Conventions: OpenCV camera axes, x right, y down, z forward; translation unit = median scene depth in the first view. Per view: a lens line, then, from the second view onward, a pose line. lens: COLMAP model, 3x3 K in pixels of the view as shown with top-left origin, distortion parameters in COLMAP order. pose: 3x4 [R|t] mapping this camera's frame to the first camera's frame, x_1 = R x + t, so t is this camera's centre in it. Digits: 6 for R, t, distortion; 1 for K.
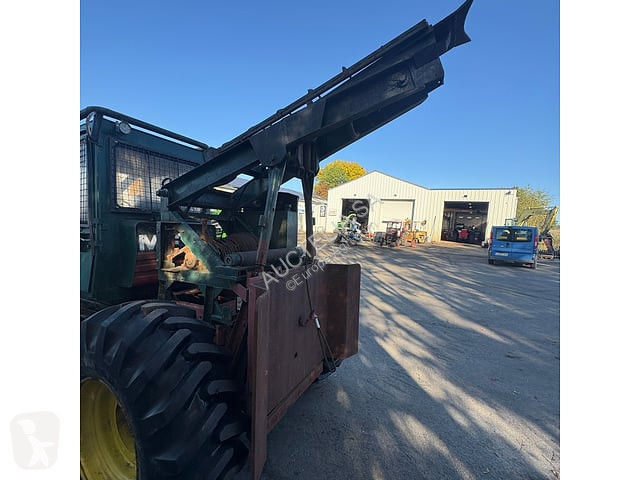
lens RADIAL K [[255.9, 0, 323.7], [0, 255.9, 239.3], [0, 0, 1]] dist [-0.003900, -0.000137]
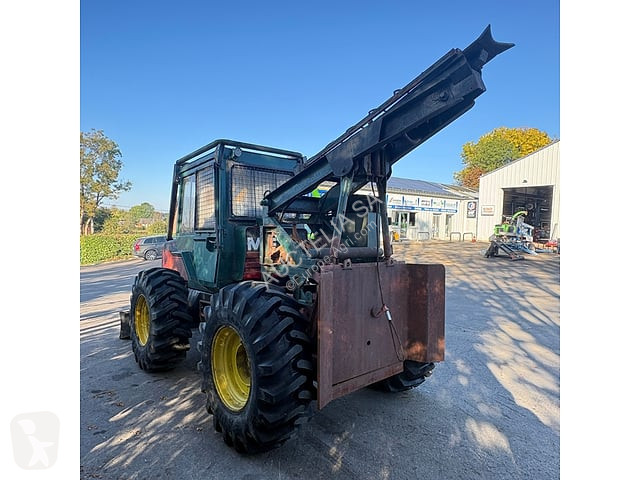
lens RADIAL K [[375.6, 0, 320.0], [0, 375.6, 240.0], [0, 0, 1]] dist [-0.019453, -0.000570]
pose [[0.917109, -0.017186, -0.398266, 0.317786], [0.002384, 0.999289, -0.037632, 0.063453], [0.398630, 0.033563, 0.916498, -0.519535]]
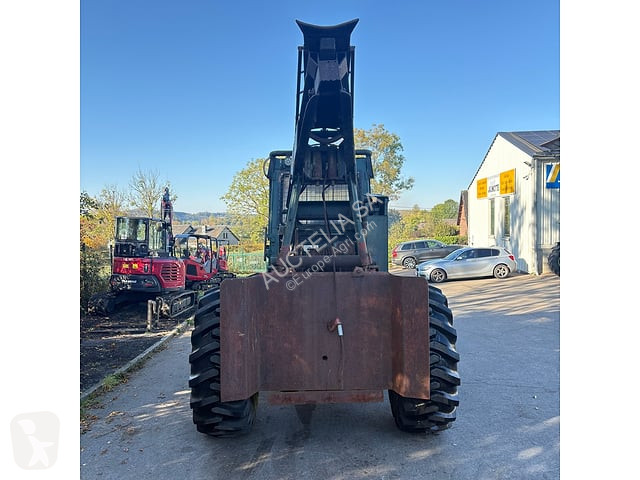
lens RADIAL K [[483.0, 0, 320.0], [0, 483.0, 240.0], [0, 0, 1]] dist [0.026232, -0.004053]
pose [[0.449041, -0.033682, -0.892876, 1.482350], [-0.012150, 0.998967, -0.043795, 0.058820], [0.893428, 0.030515, 0.448168, 0.089695]]
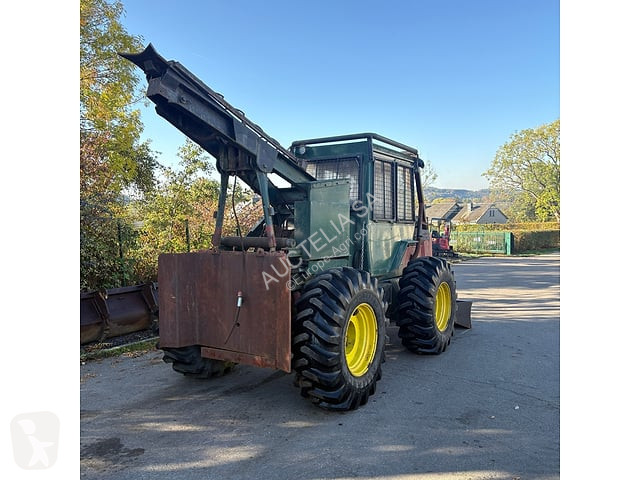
lens RADIAL K [[485.6, 0, 320.5], [0, 485.6, 227.1], [0, 0, 1]] dist [0.004982, 0.000252]
pose [[-0.122535, -0.014053, -0.992365, 1.918659], [-0.034040, 0.999371, -0.009949, 0.004121], [0.991880, 0.032561, -0.122937, 1.502865]]
